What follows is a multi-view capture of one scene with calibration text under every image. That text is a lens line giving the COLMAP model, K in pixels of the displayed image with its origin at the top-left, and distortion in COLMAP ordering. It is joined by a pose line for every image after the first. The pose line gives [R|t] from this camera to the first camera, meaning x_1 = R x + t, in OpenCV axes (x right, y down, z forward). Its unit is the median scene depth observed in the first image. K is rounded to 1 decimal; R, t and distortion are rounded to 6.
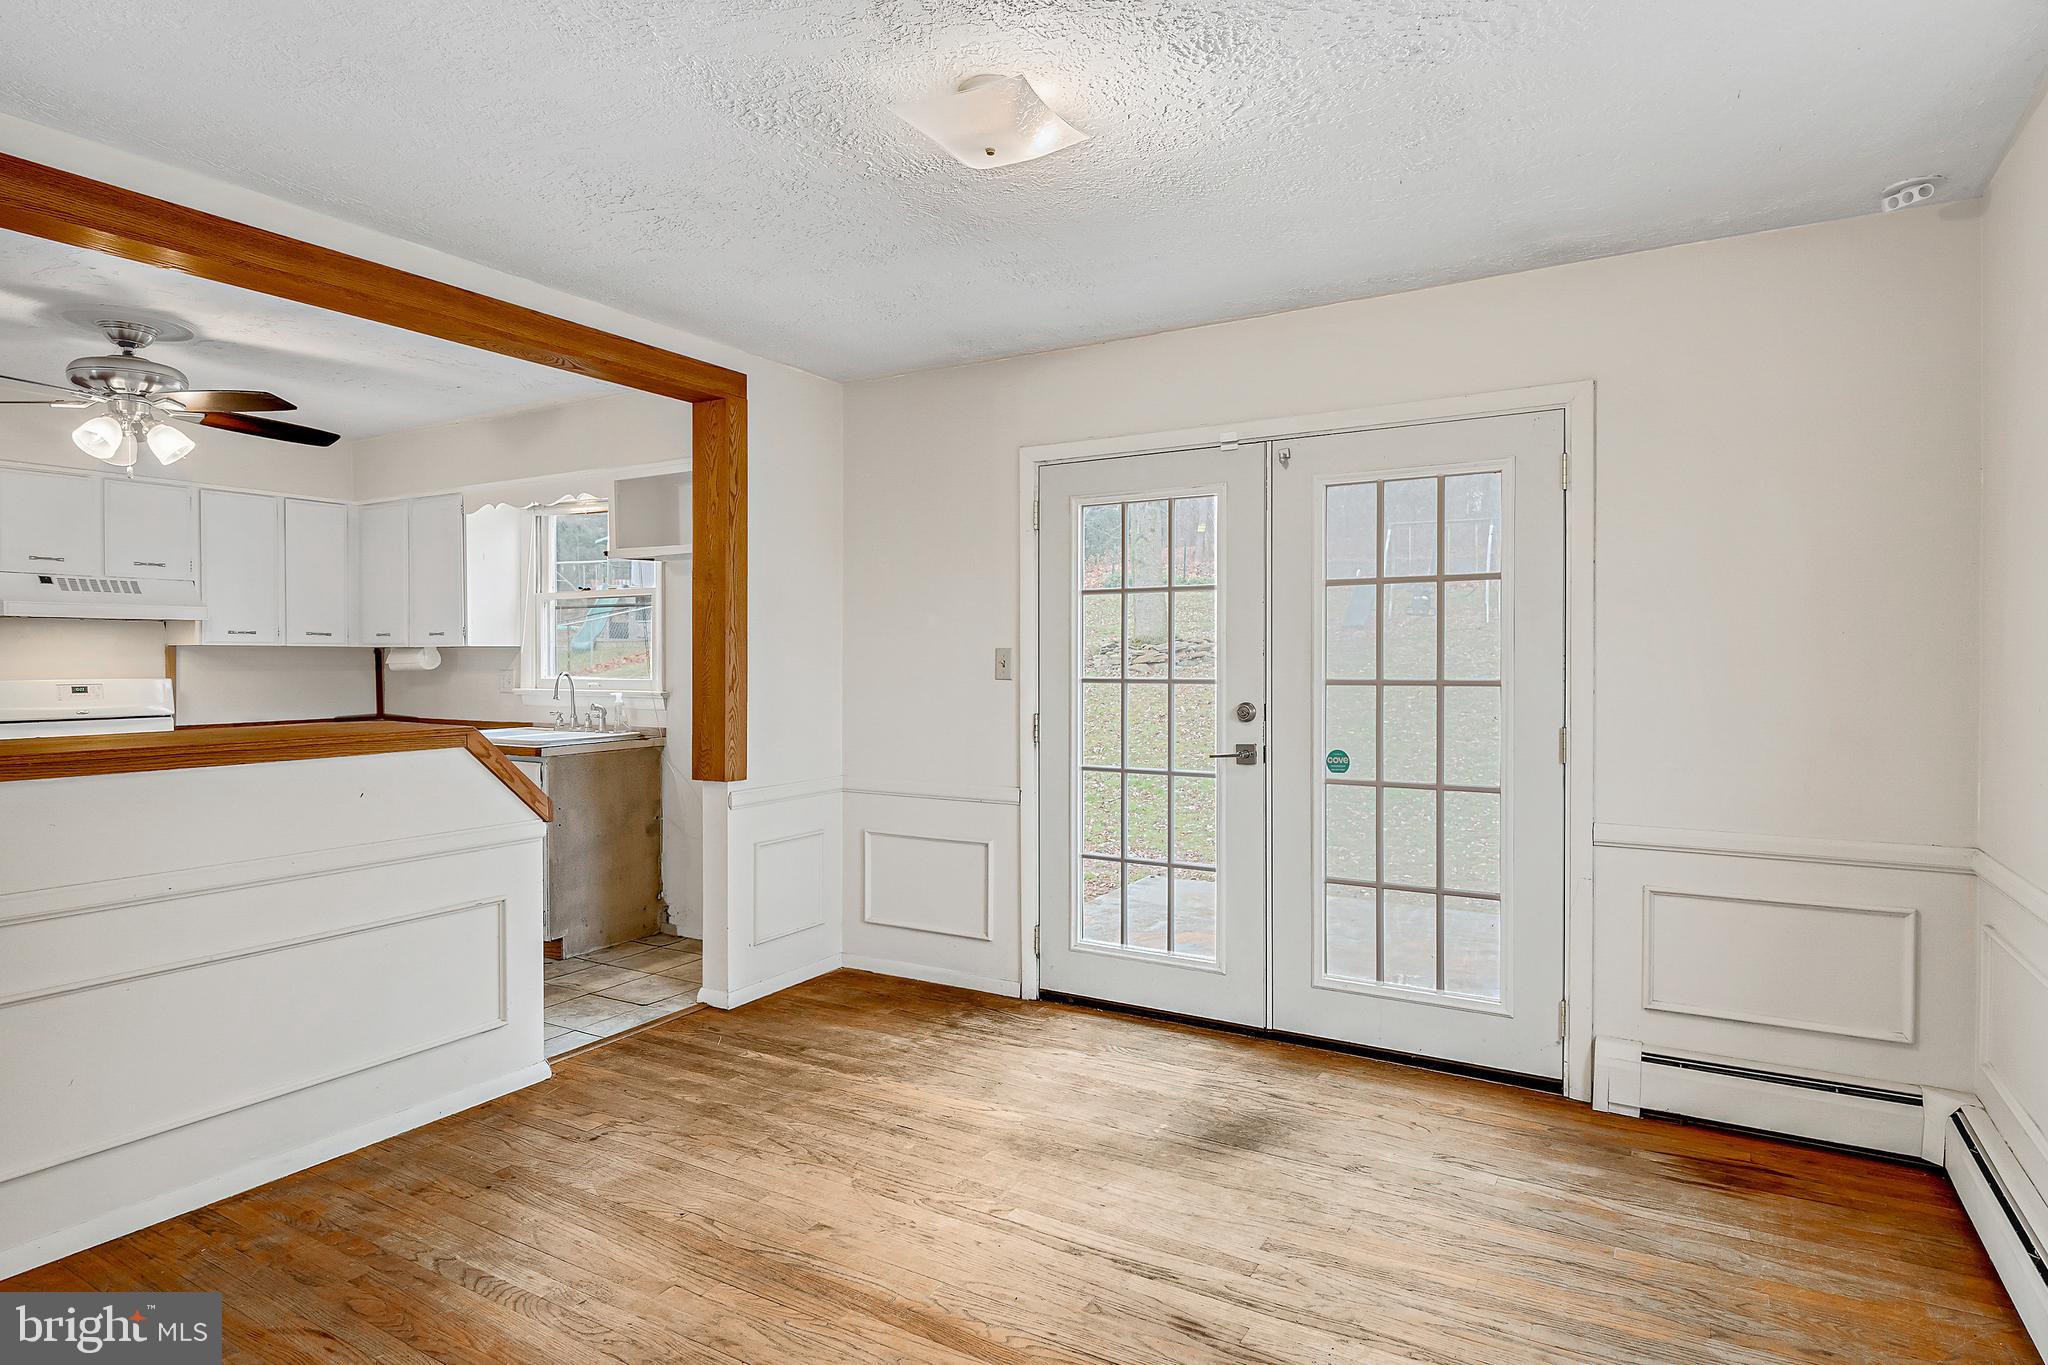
lens RADIAL K [[1122.9, 0, 1019.4], [0, 1122.9, 684.9], [0, 0, 1]] dist [-0.006496, -0.013619]
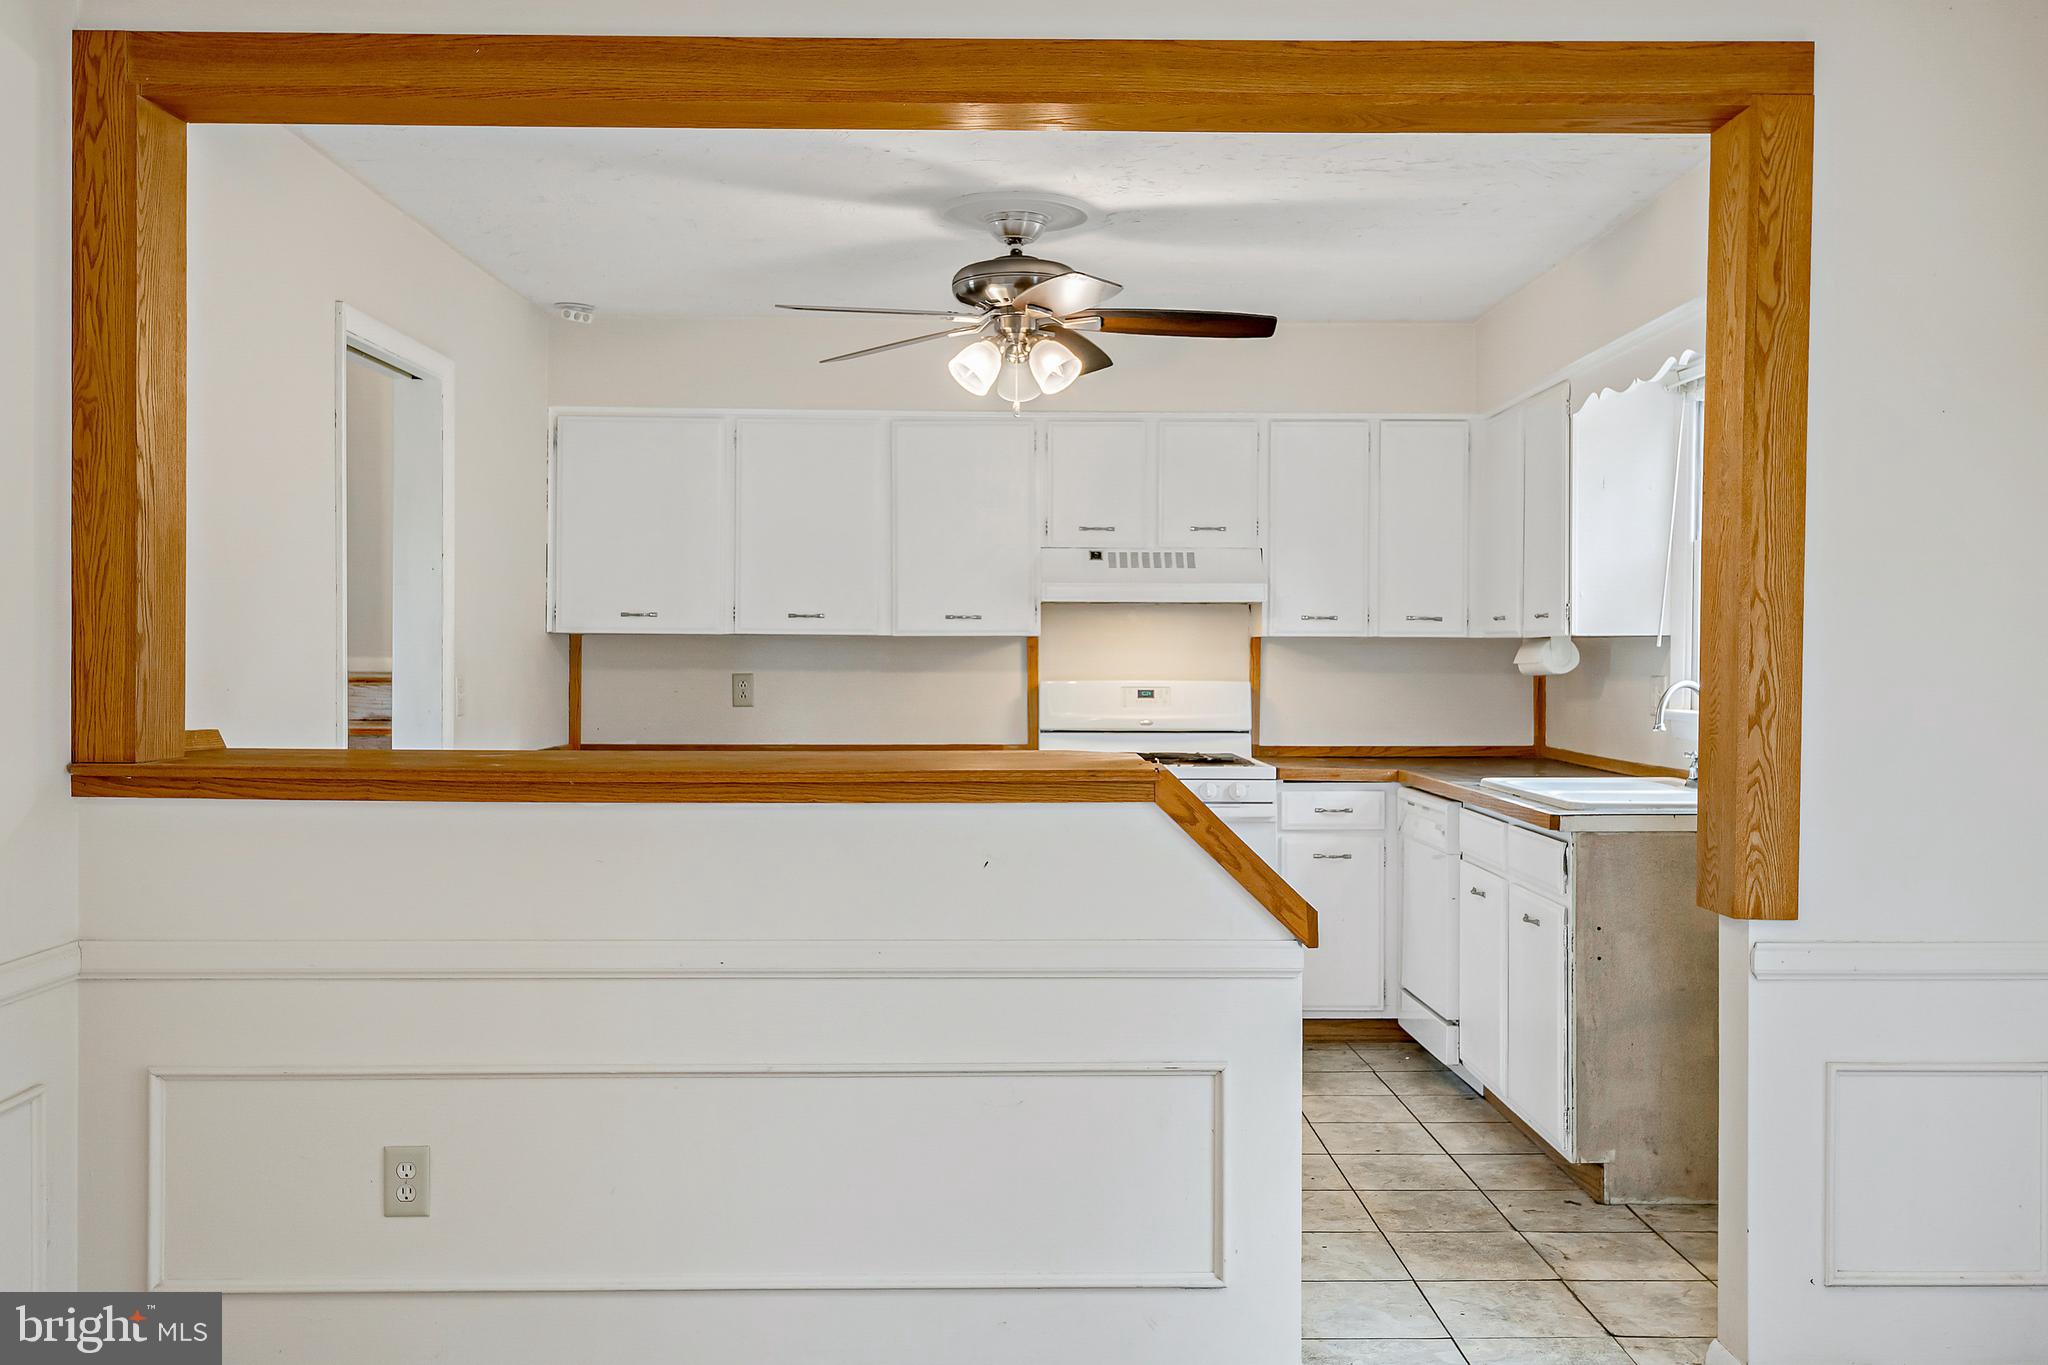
lens RADIAL K [[1759.6, 0, 1010.7], [0, 1759.6, 672.6], [0, 0, 1]] dist [0.005250, 0.010101]
pose [[0.509667, 0.011236, -0.860298, 0.184976], [-0.024347, 0.999703, -0.001367, -0.007117], [0.860027, 0.021642, 0.509789, 0.302407]]
